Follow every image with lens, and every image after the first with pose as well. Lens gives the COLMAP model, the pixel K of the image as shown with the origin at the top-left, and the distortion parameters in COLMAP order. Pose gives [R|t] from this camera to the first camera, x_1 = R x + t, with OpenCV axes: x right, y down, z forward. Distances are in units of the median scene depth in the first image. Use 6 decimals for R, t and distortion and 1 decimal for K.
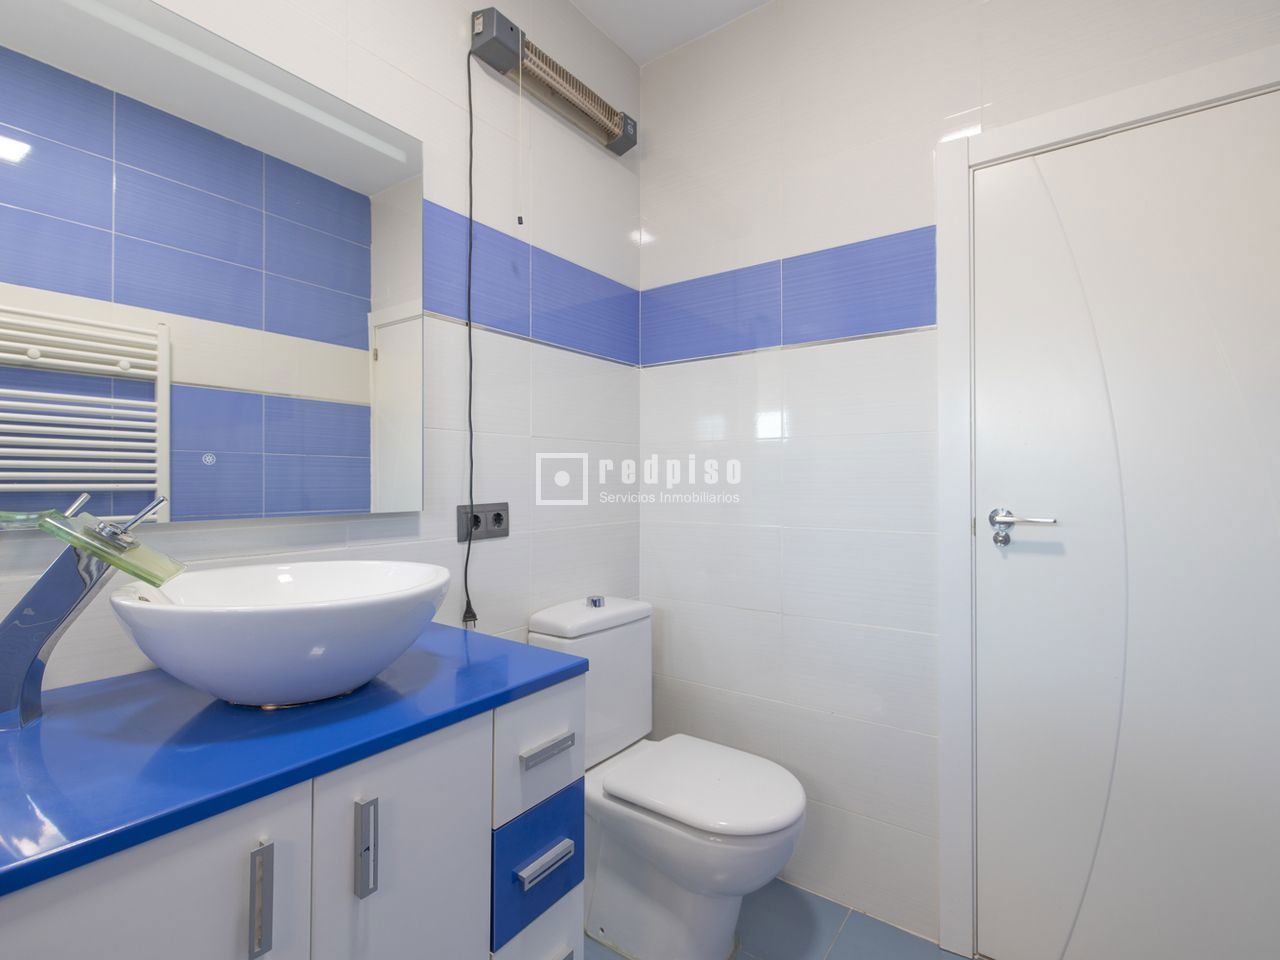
lens RADIAL K [[603.1, 0, 640.0], [0, 603.1, 480.0], [0, 0, 1]] dist [0.001050, 0.000798]
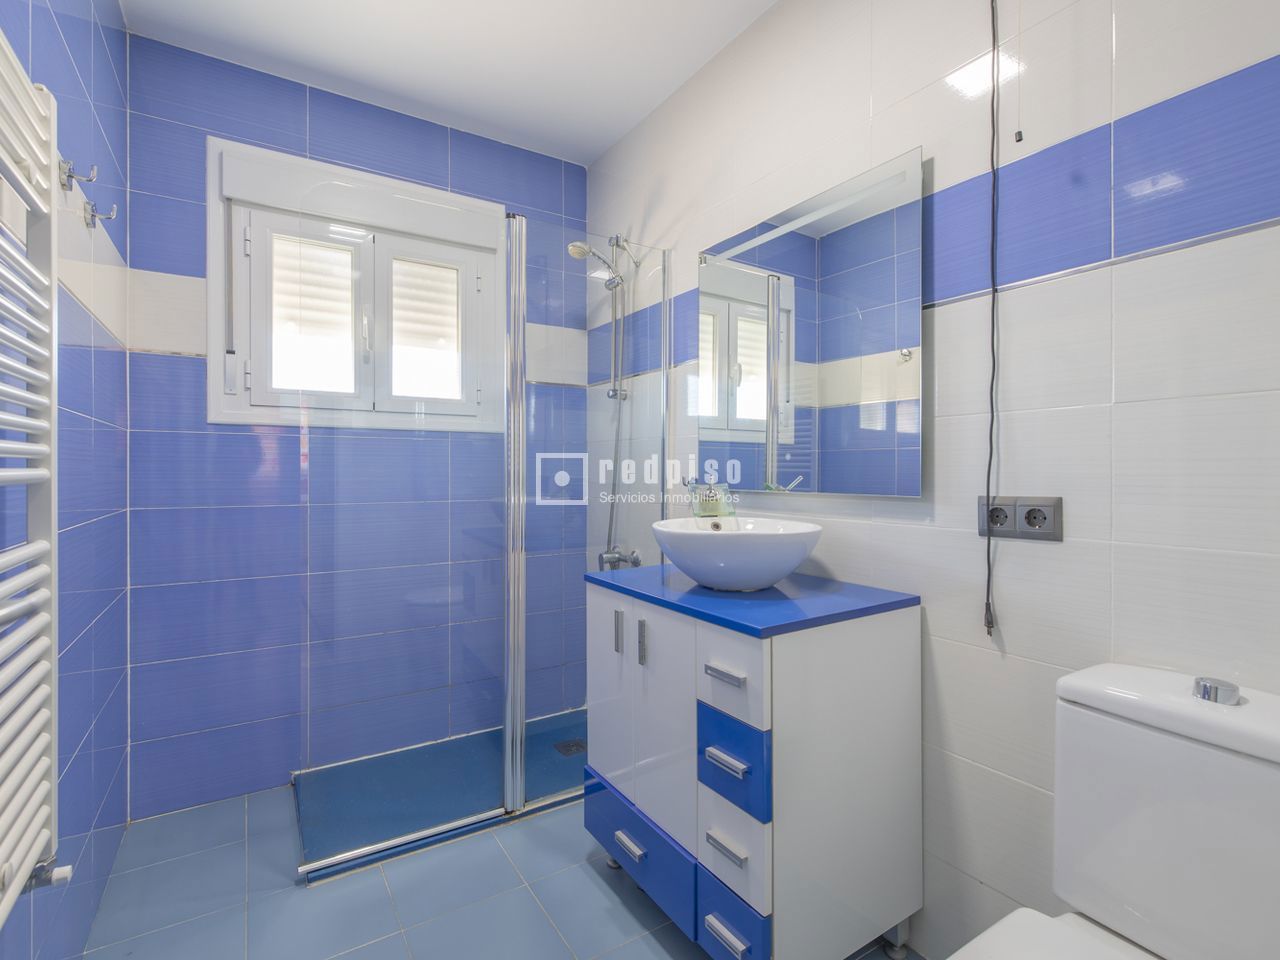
lens RADIAL K [[617.2, 0, 640.0], [0, 617.2, 471.9], [0, 0, 1]] dist [0.002413, 0.000930]
pose [[-0.366583, -0.000099, -0.930385, 0.747420], [0.001335, 0.999999, -0.000632, 0.005722], [0.930384, -0.001474, -0.366582, 0.853830]]
